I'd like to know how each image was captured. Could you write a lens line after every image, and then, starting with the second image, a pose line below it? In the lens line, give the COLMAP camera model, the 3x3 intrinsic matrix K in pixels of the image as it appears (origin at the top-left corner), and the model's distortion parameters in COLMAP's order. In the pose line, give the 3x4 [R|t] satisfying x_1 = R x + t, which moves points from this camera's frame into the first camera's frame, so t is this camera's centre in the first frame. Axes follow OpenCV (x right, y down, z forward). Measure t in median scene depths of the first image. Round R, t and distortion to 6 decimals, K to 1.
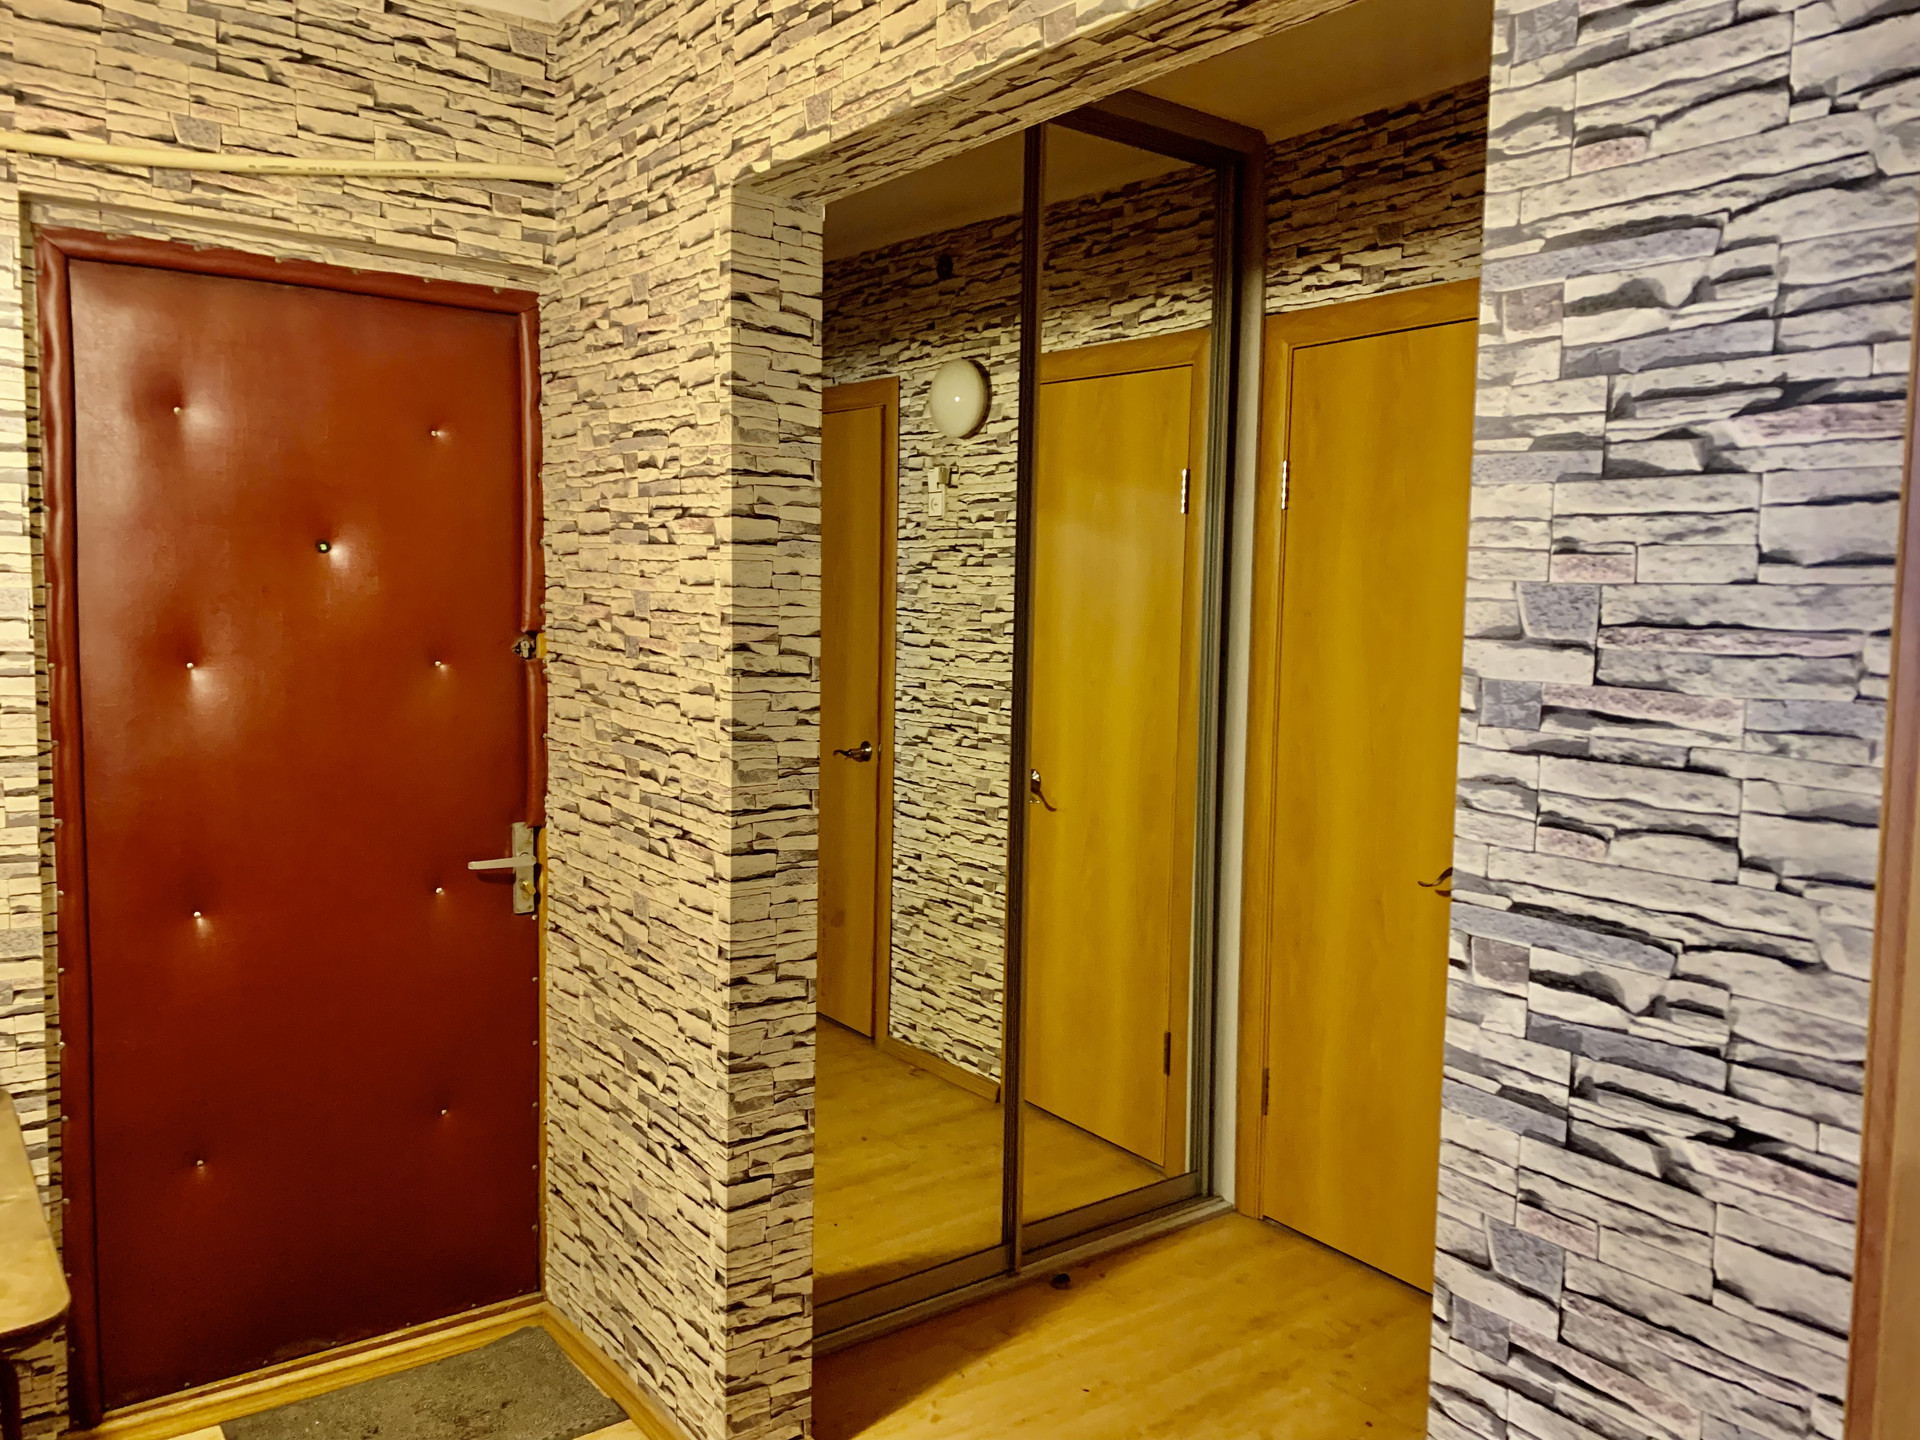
lens RADIAL K [[1508.6, 0, 952.7], [0, 1508.6, 721.1], [0, 0, 1]] dist [0.062139, 0.000033]
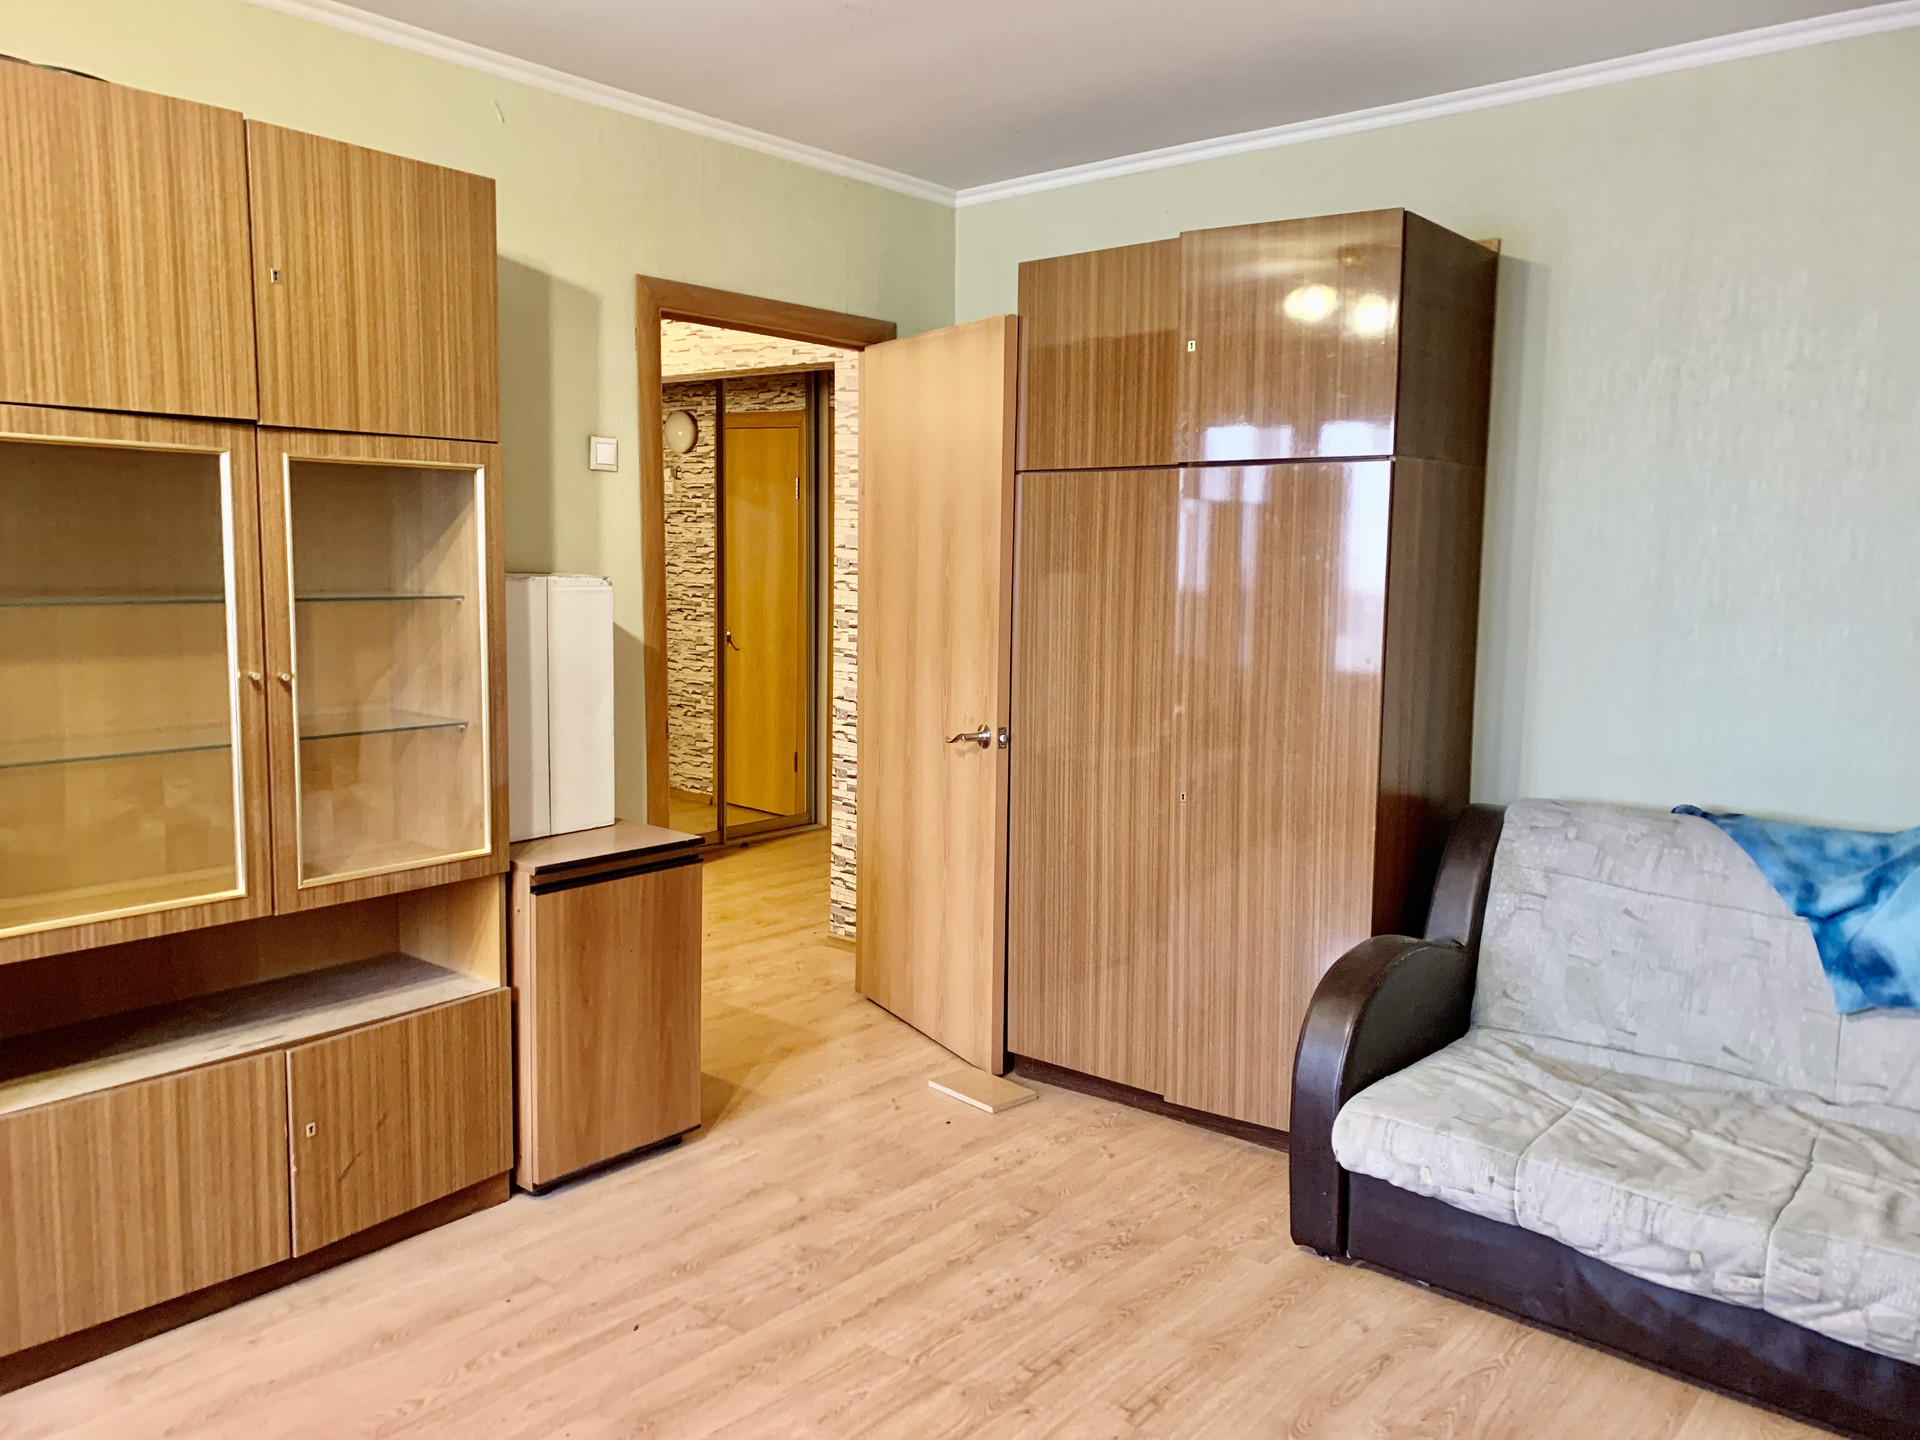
lens RADIAL K [[1508.6, 0, 960.4], [0, 1508.6, 716.0], [0, 0, 1]] dist [0.062139, 0.000033]
pose [[0.978049, -0.026746, 0.206652, -0.055897], [0.020780, 0.999304, 0.030987, 0.088939], [-0.207337, -0.026013, 0.977924, -0.941460]]
